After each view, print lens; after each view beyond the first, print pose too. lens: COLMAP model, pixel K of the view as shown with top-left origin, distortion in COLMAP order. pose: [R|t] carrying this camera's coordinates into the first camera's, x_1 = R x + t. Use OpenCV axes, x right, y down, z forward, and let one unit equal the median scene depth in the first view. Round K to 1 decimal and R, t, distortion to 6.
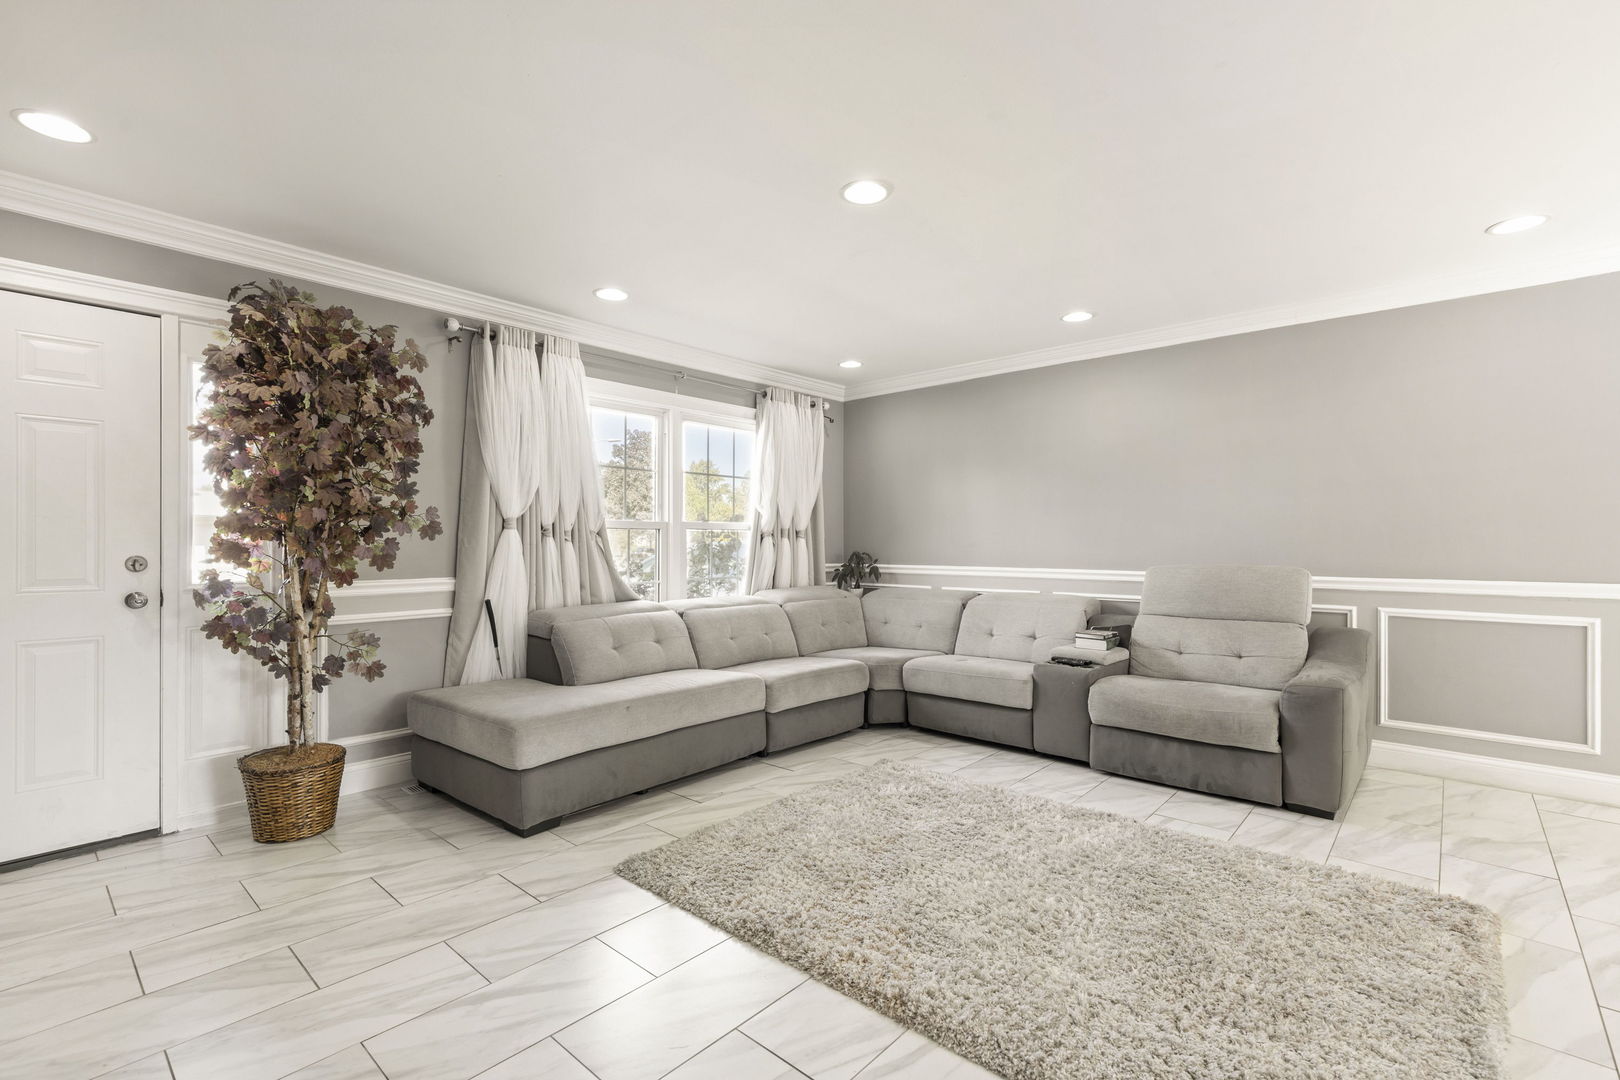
lens RADIAL K [[728.2, 0, 814.5], [0, 728.2, 537.7], [0, 0, 1]] dist [0.005080, 0.000498]
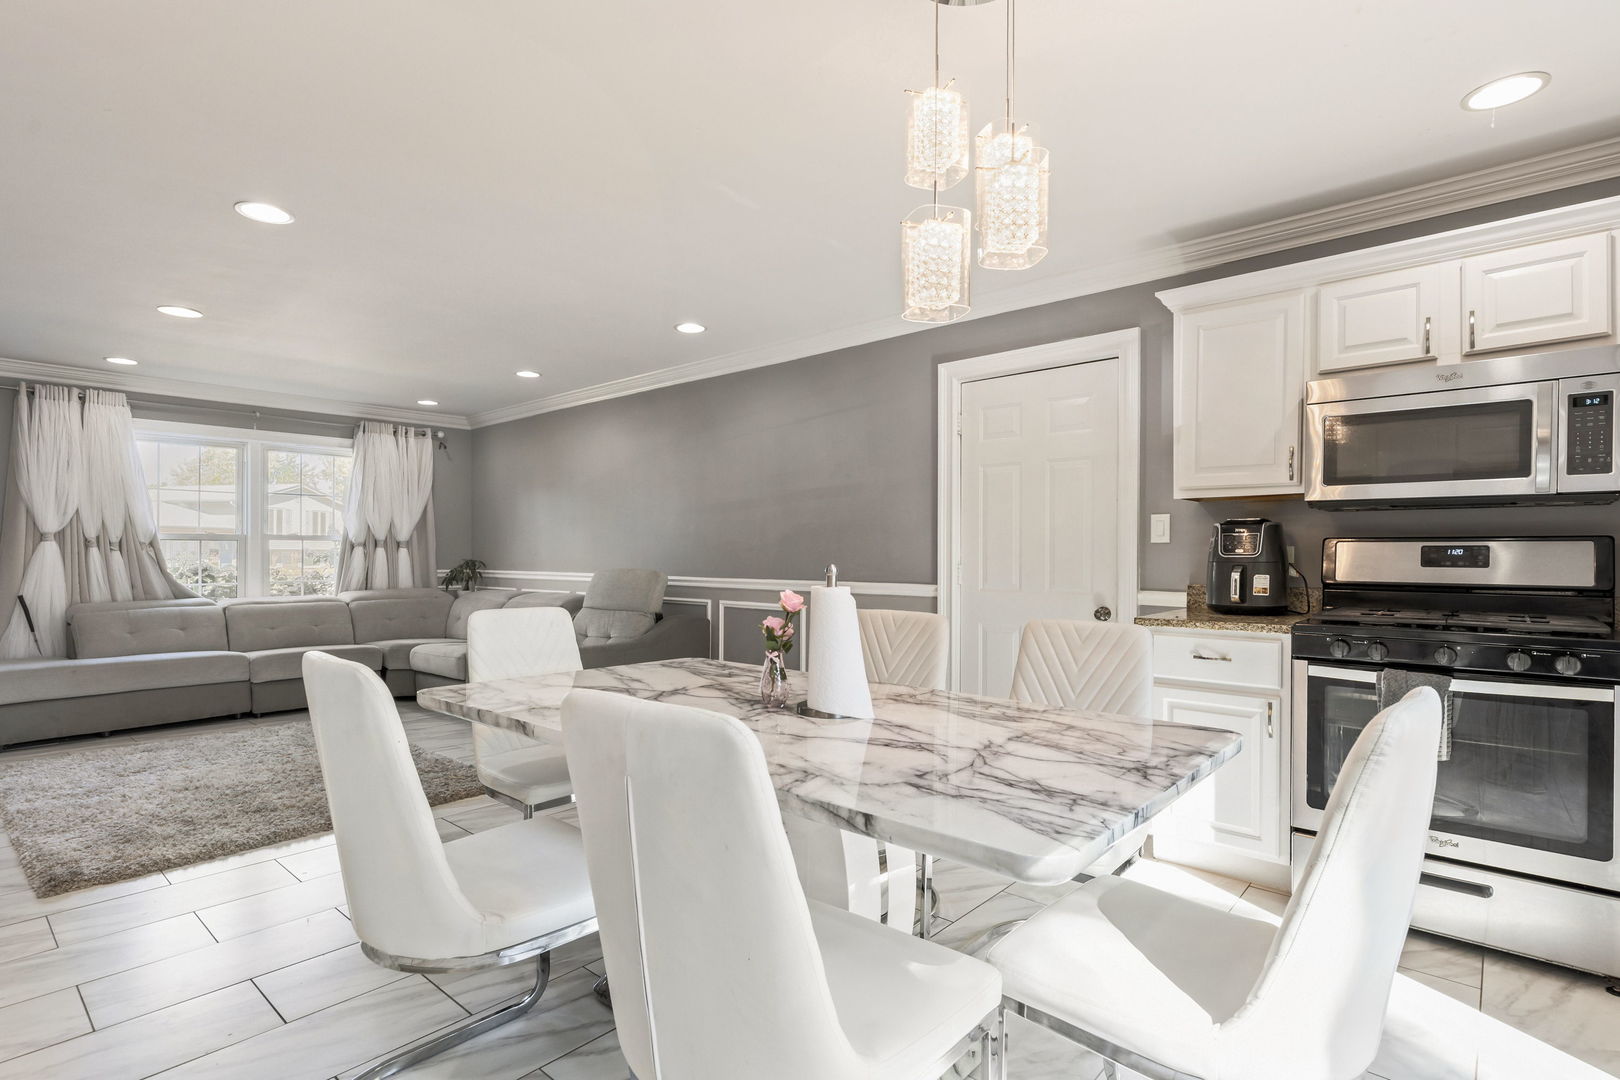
lens RADIAL K [[776.9, 0, 814.4], [0, 776.9, 554.0], [0, 0, 1]] dist [-0.005540, -0.000715]
pose [[0.999918, -0.001334, 0.012774, 0.808209], [0.001238, 0.999971, 0.007509, 0.002545], [-0.012783, -0.007493, 0.999890, -0.338293]]
